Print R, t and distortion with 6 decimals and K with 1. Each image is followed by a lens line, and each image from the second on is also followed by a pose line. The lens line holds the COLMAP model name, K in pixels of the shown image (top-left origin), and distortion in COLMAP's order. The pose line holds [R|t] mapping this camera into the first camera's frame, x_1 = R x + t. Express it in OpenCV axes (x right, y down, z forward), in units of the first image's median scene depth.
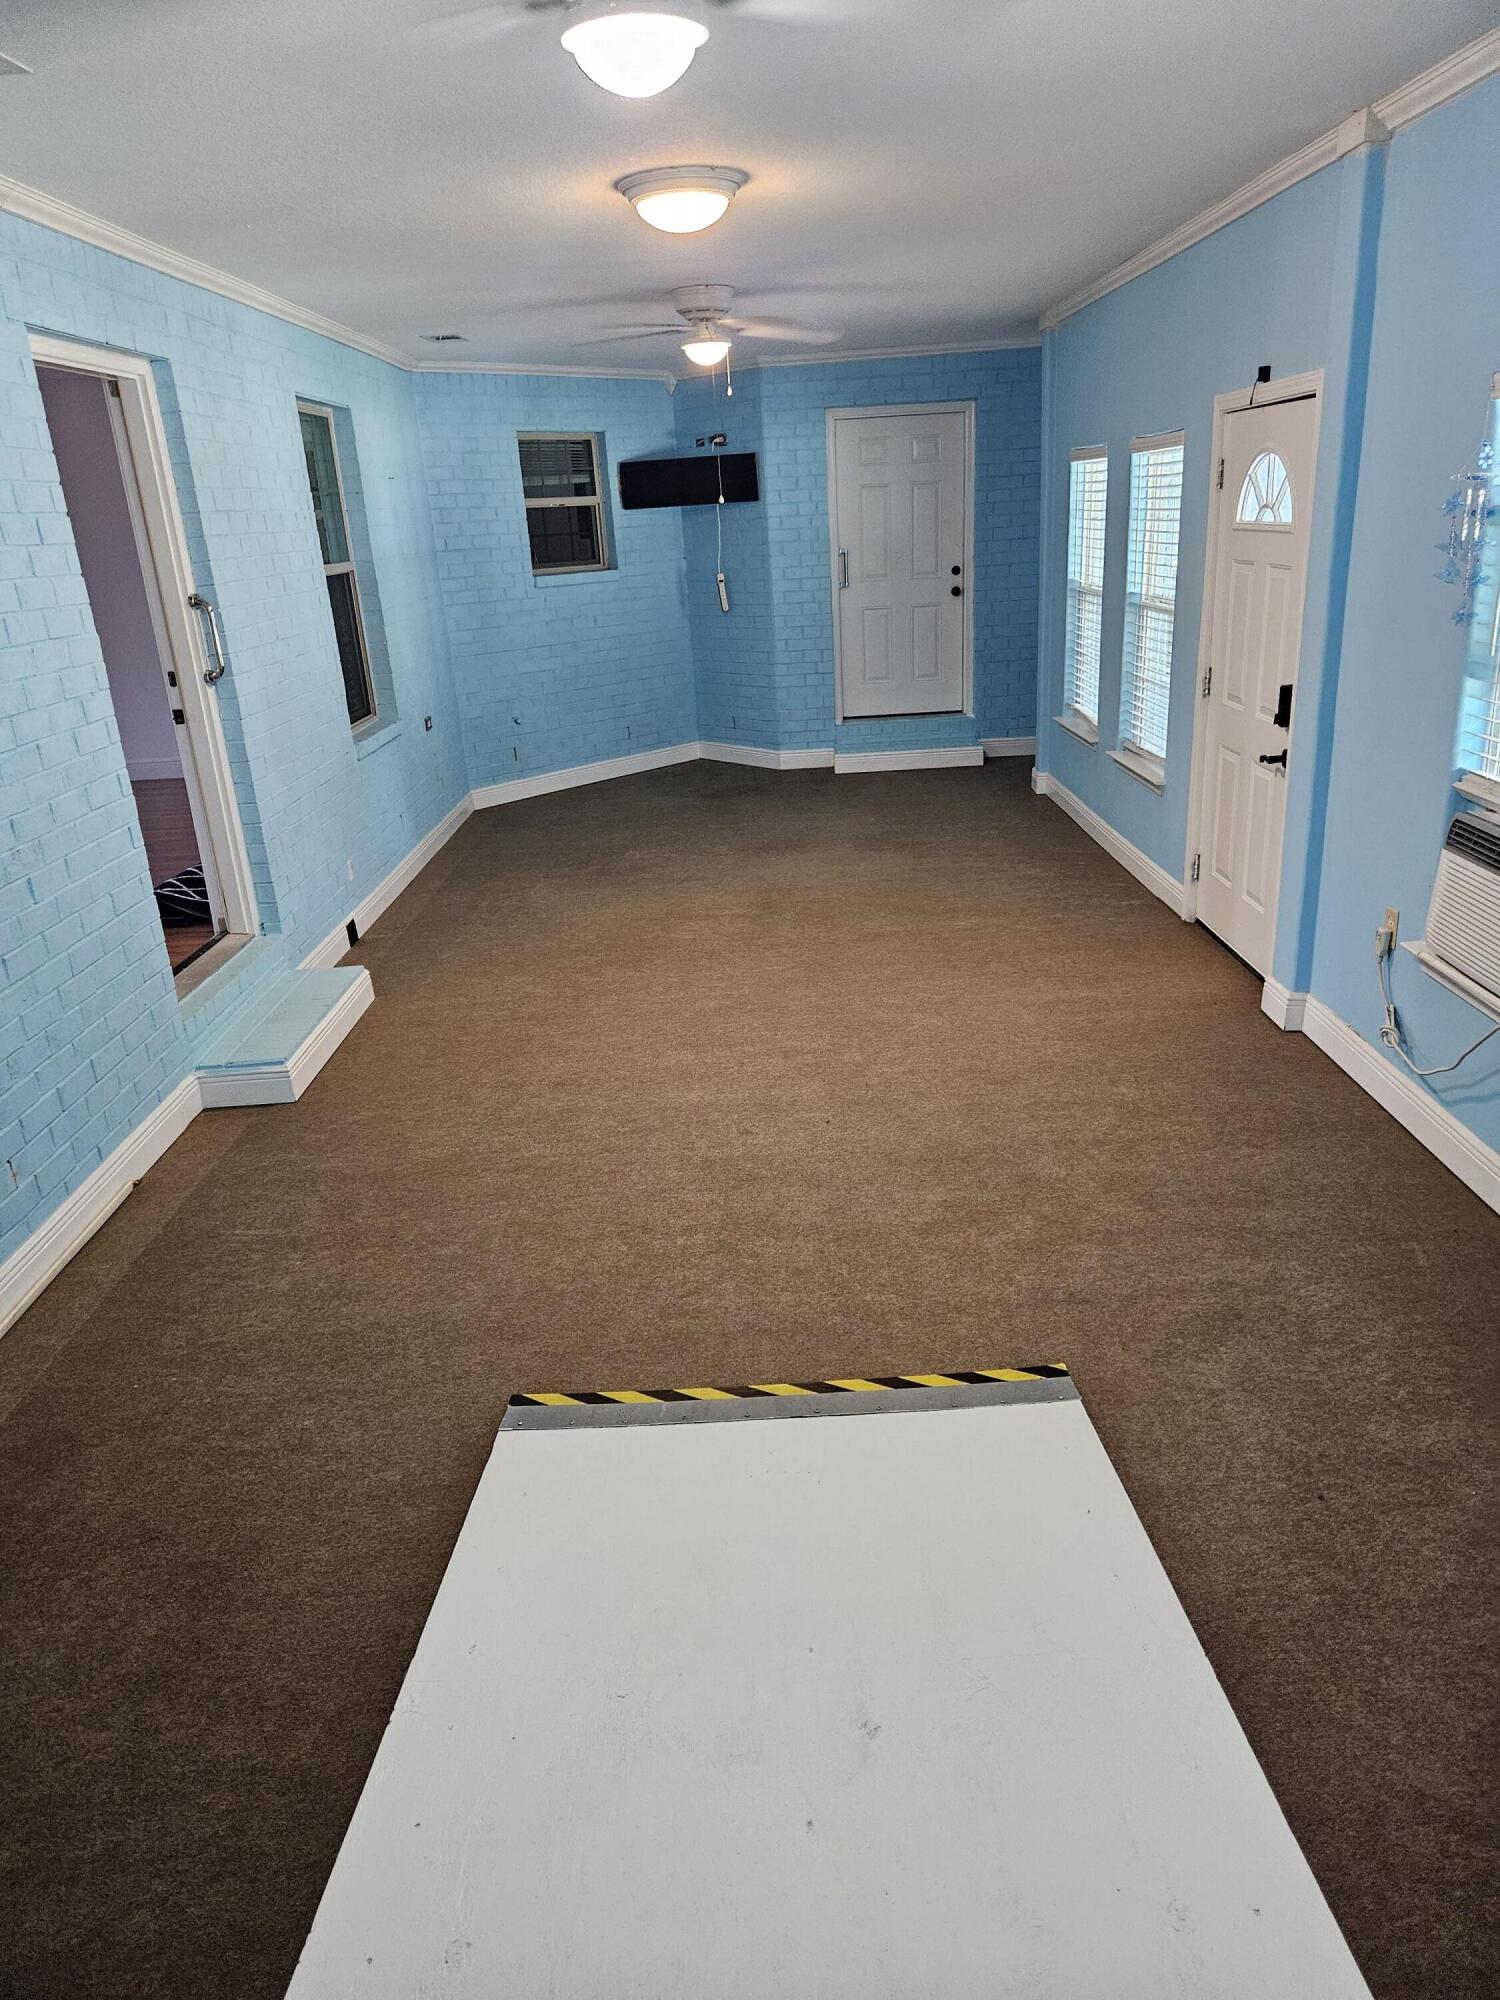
lens RADIAL K [[1343.1, 0, 745.4], [0, 1343.1, 1002.4], [0, 0, 1]] dist [0.061778, -0.020901]
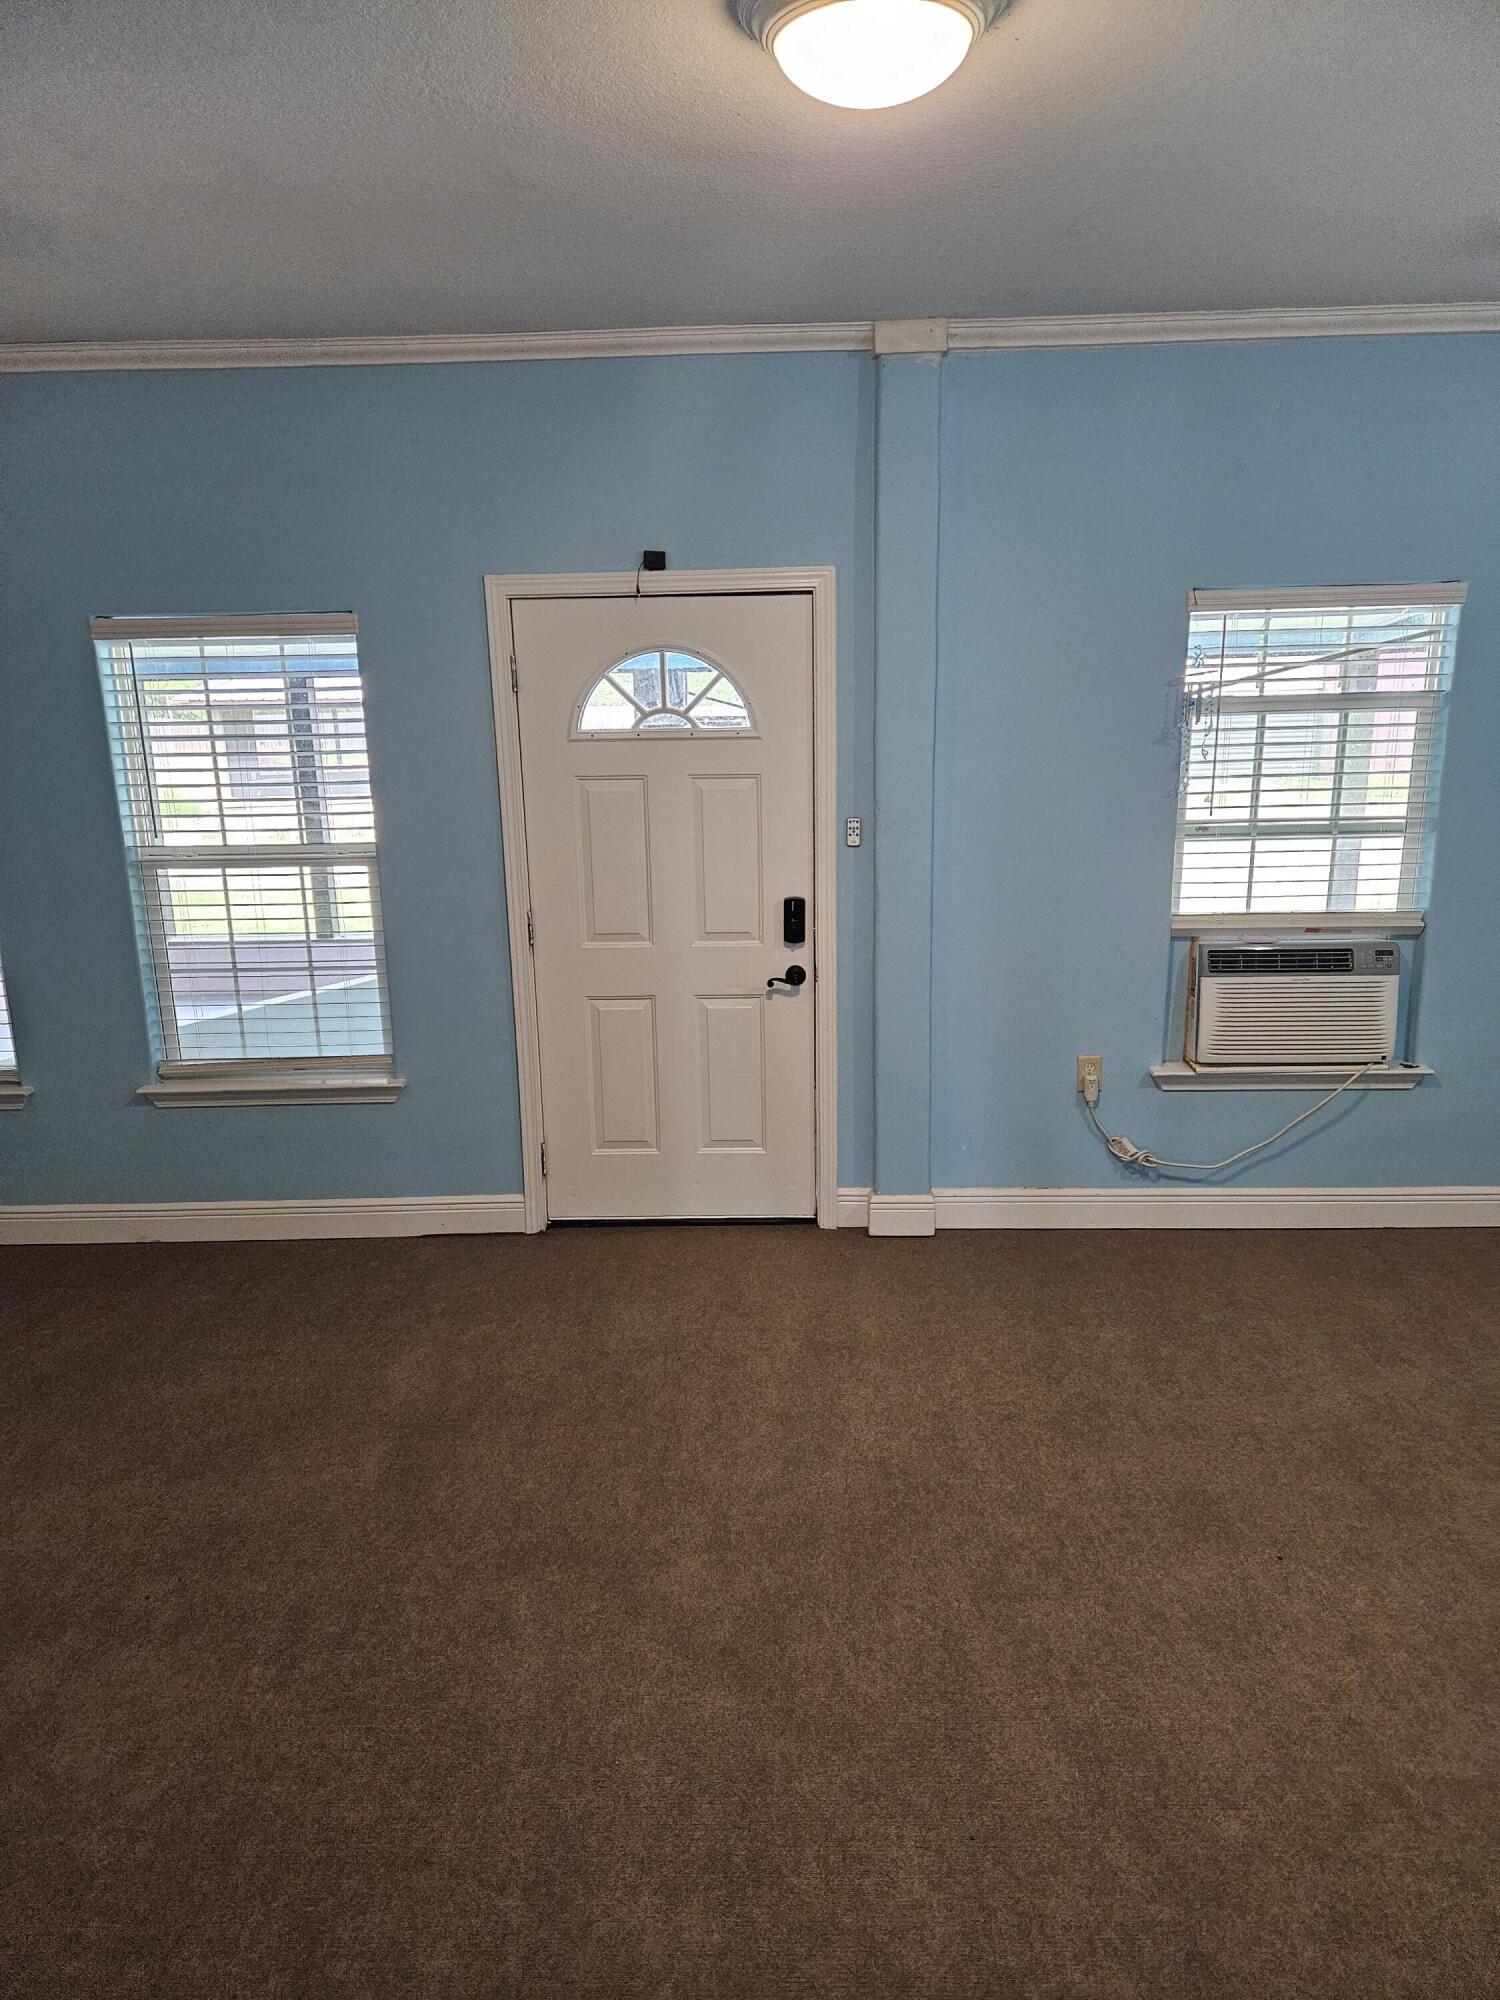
lens RADIAL K [[1343.1, 0, 837.5], [0, 1343.1, 985.8], [0, 0, 1]] dist [0.061778, -0.020901]
pose [[0.030513, -0.194294, 0.980469, -0.480182], [0.365395, 0.915200, 0.169989, -0.316329], [-0.930352, 0.353071, 0.098920, 0.895407]]
